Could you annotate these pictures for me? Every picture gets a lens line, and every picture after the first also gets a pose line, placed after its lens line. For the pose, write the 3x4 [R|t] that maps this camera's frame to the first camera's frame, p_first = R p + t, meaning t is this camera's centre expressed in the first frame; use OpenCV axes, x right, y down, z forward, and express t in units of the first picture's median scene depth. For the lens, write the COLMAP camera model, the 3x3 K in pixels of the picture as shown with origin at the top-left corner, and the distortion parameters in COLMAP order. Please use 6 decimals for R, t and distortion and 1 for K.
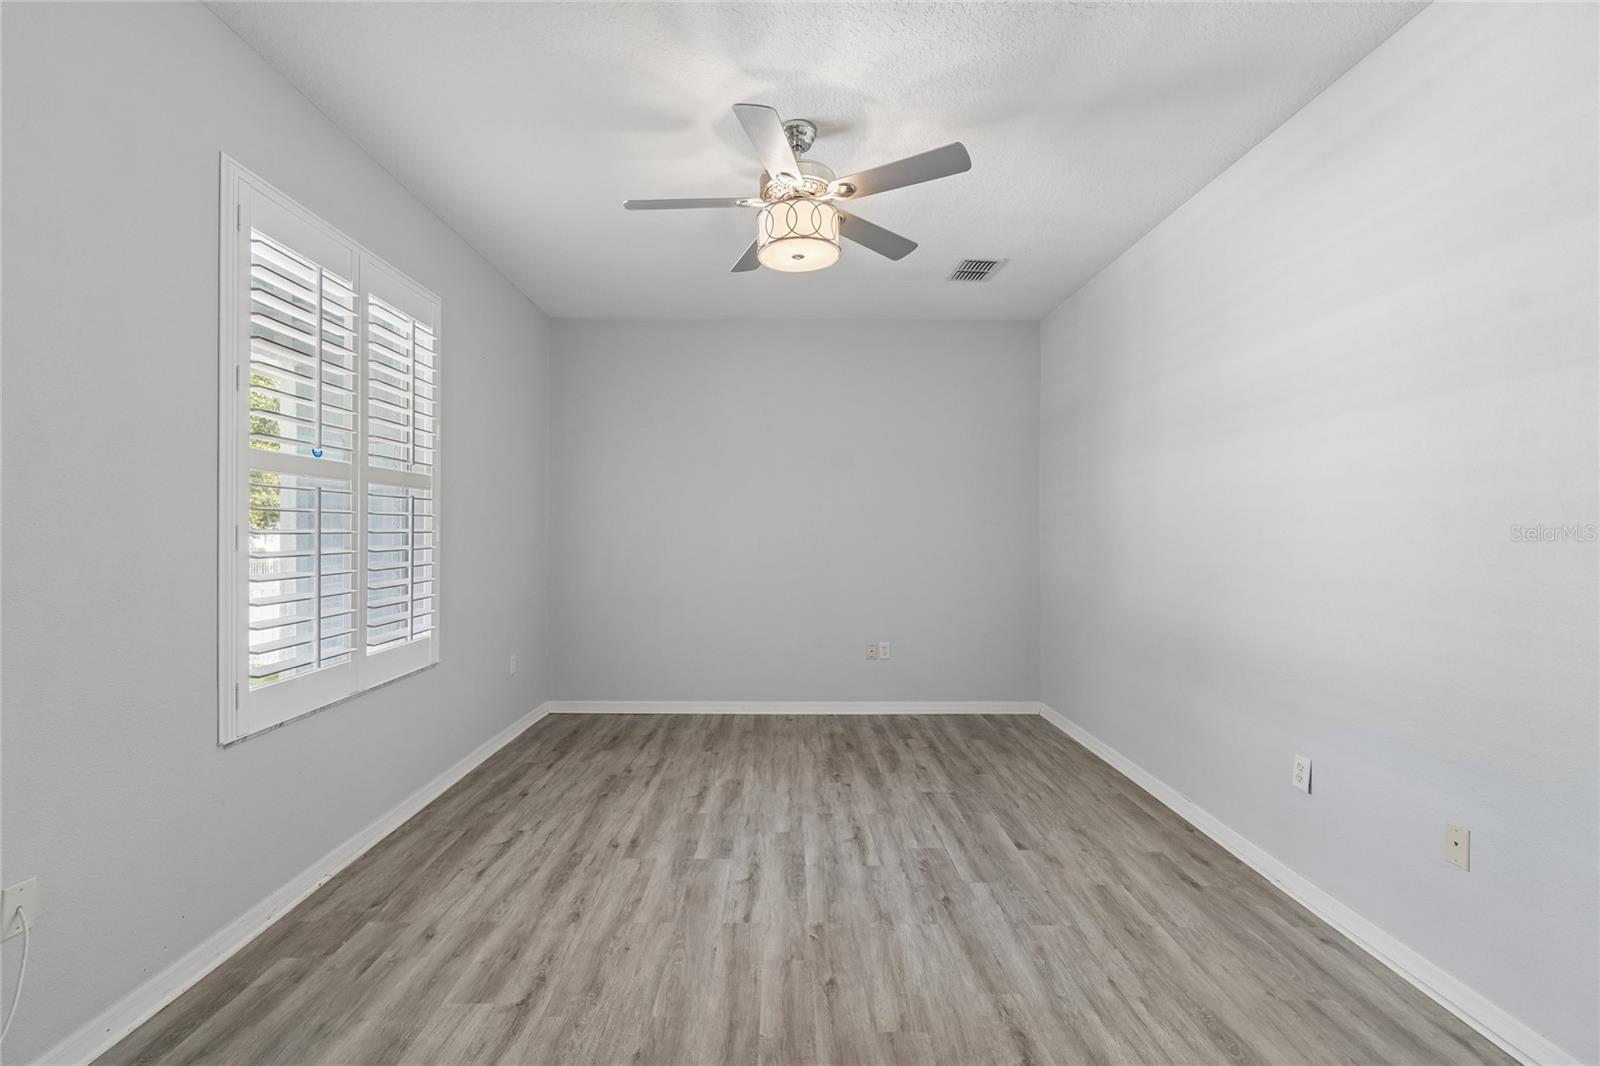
lens RADIAL K [[703.6, 0, 785.9], [0, 703.6, 529.7], [0, 0, 1]] dist [0.009138, -0.005160]
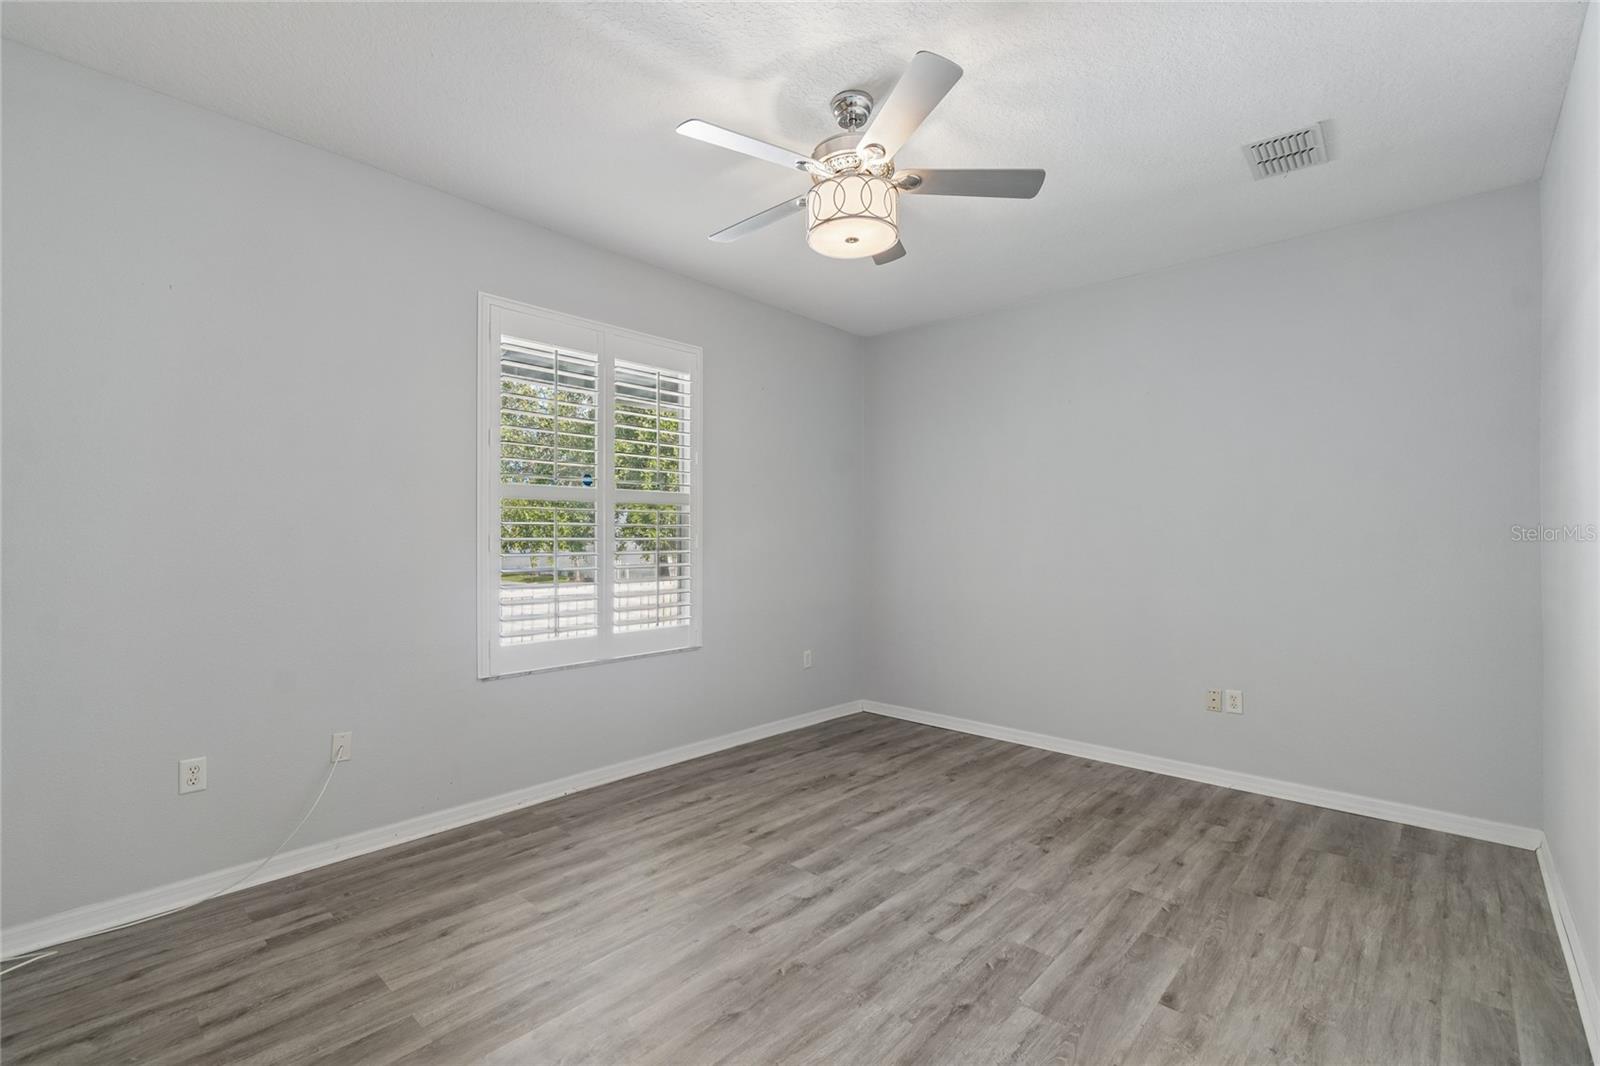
lens RADIAL K [[706.0, 0, 786.5], [0, 706.0, 537.3], [0, 0, 1]] dist [0.001796, -0.000343]
pose [[0.730493, -0.001381, -0.682919, 0.520092], [-0.000002, 0.999998, -0.002024, 0.001471], [0.682921, 0.001480, 0.730491, 0.241701]]
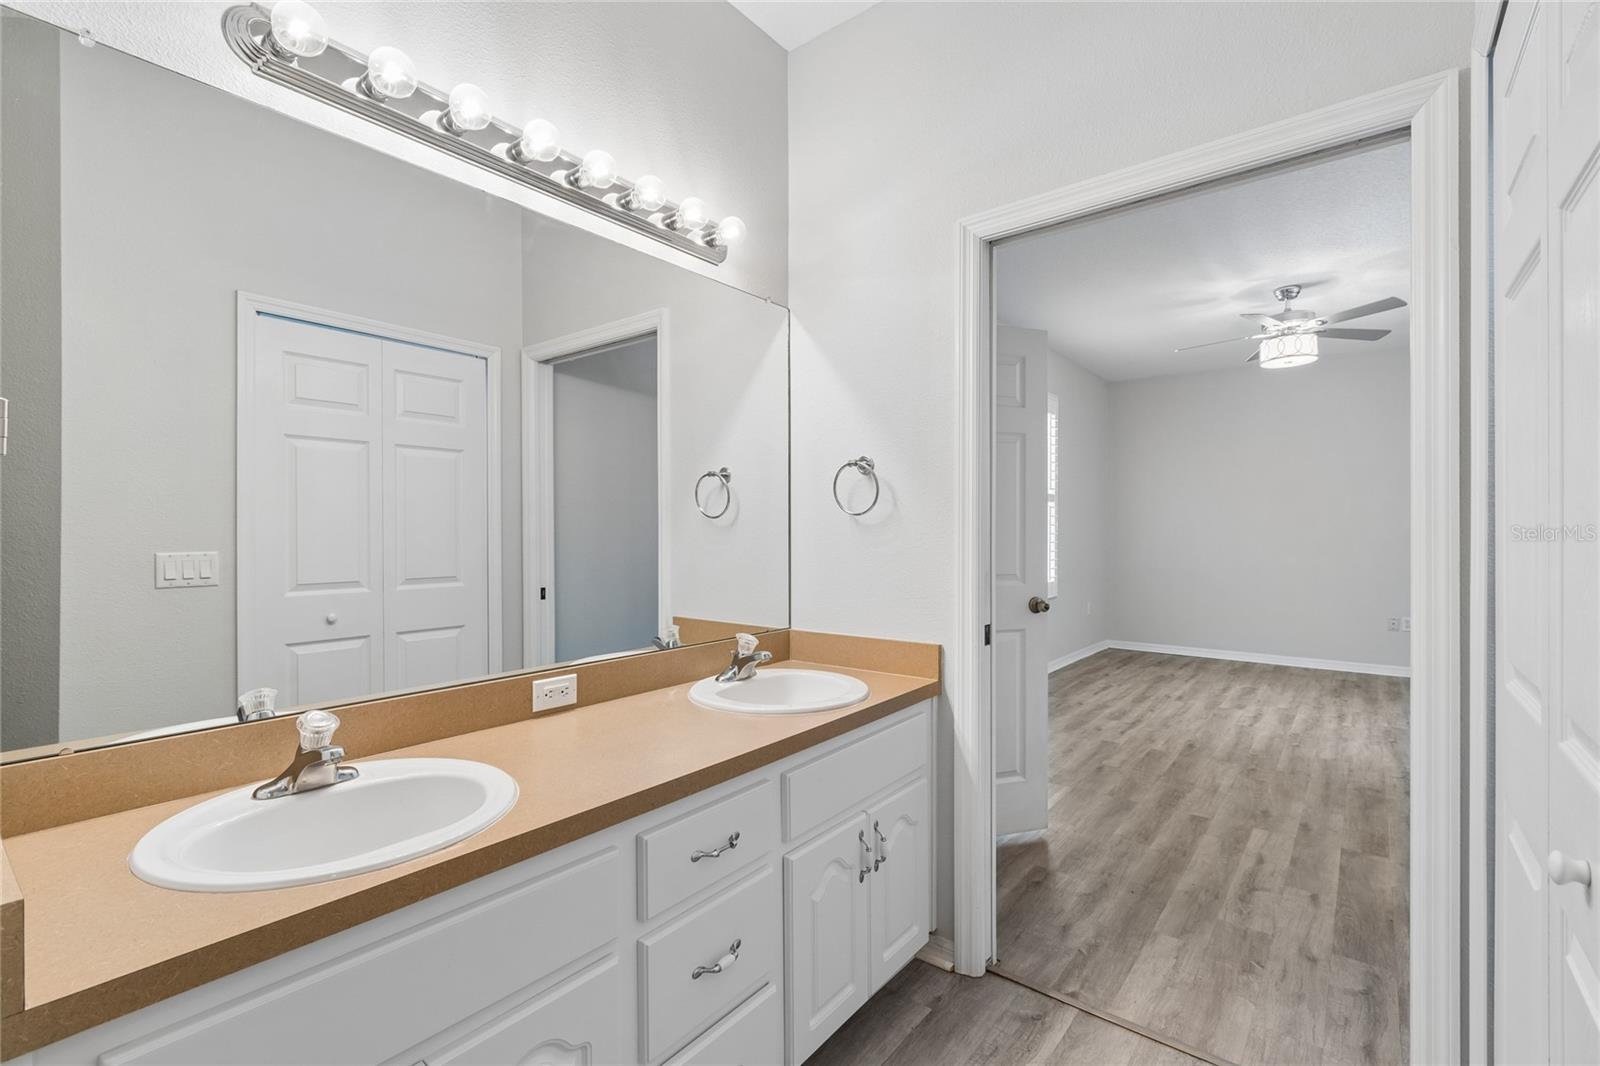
lens RADIAL K [[707.2, 0, 789.5], [0, 707.2, 528.9], [0, 0, 1]] dist [-0.000090, 0.000214]
pose [[0.774472, -0.002361, -0.632604, 0.148629], [0.000724, 0.999996, -0.002846, 0.022406], [0.632608, 0.001746, 0.774470, -0.991955]]
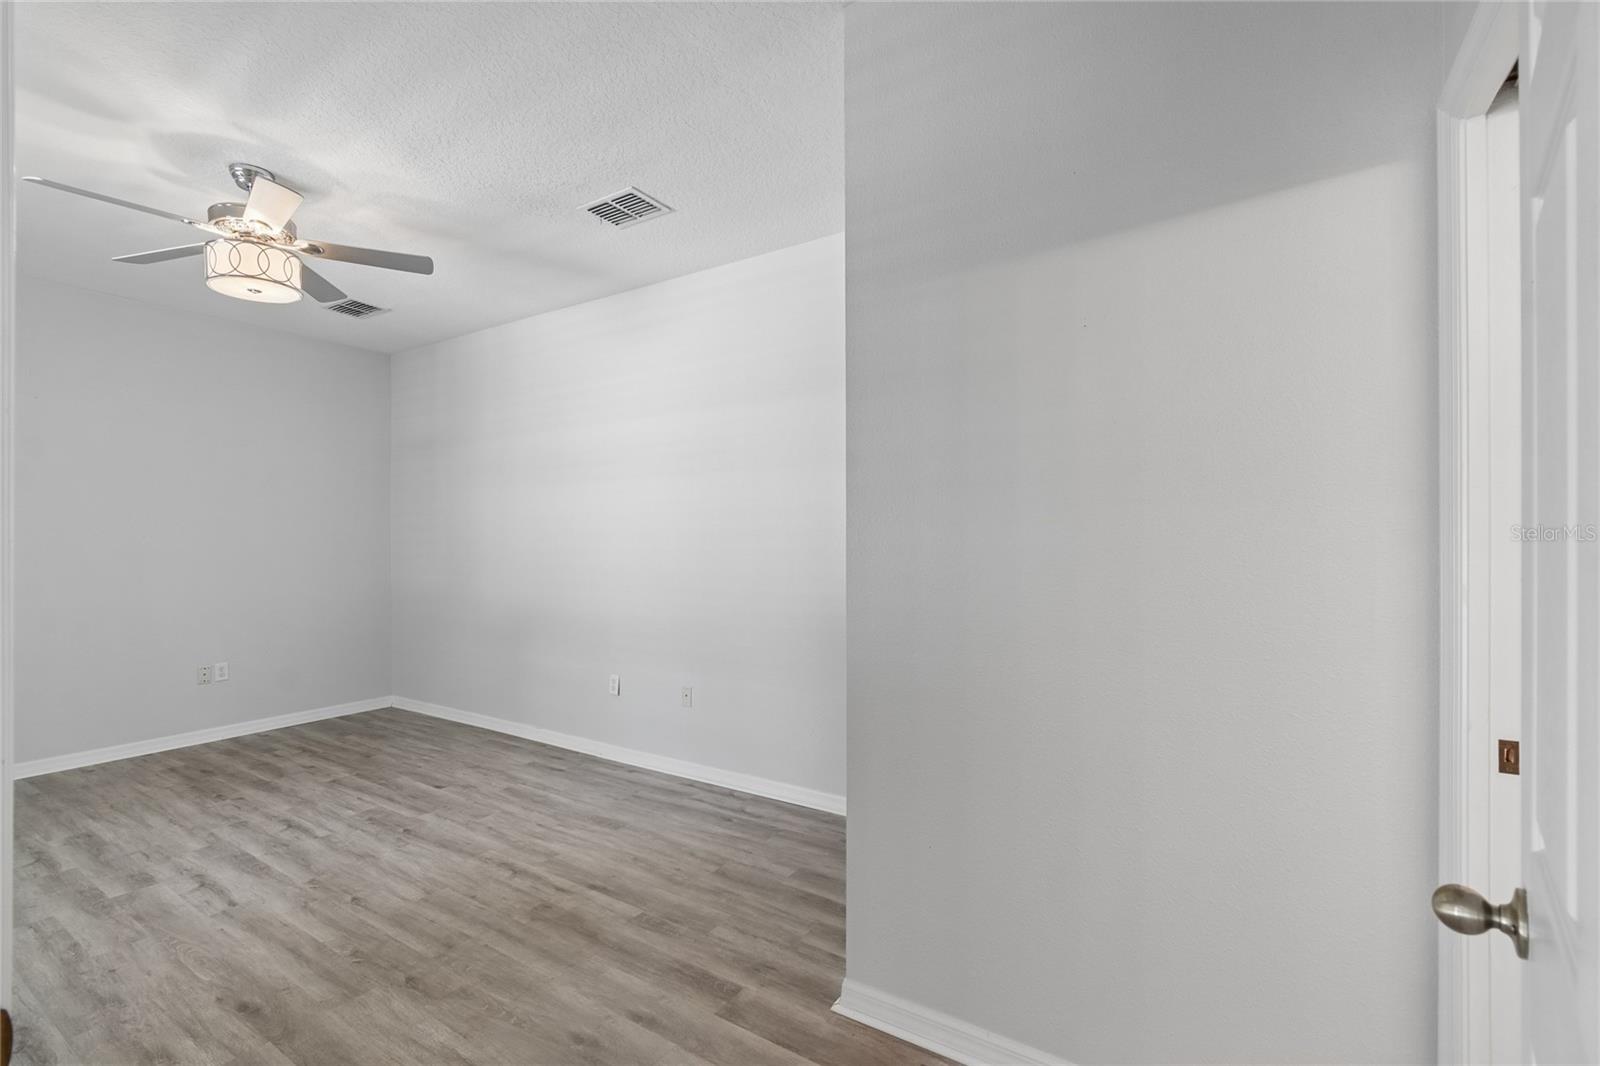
lens RADIAL K [[706.0, 0, 786.5], [0, 706.0, 537.3], [0, 0, 1]] dist [0.001796, -0.000343]
pose [[0.553805, -0.000107, 0.832646, -0.386216], [0.002323, 0.999996, -0.001417, -0.005851], [-0.832643, 0.002719, 0.553803, -0.244846]]
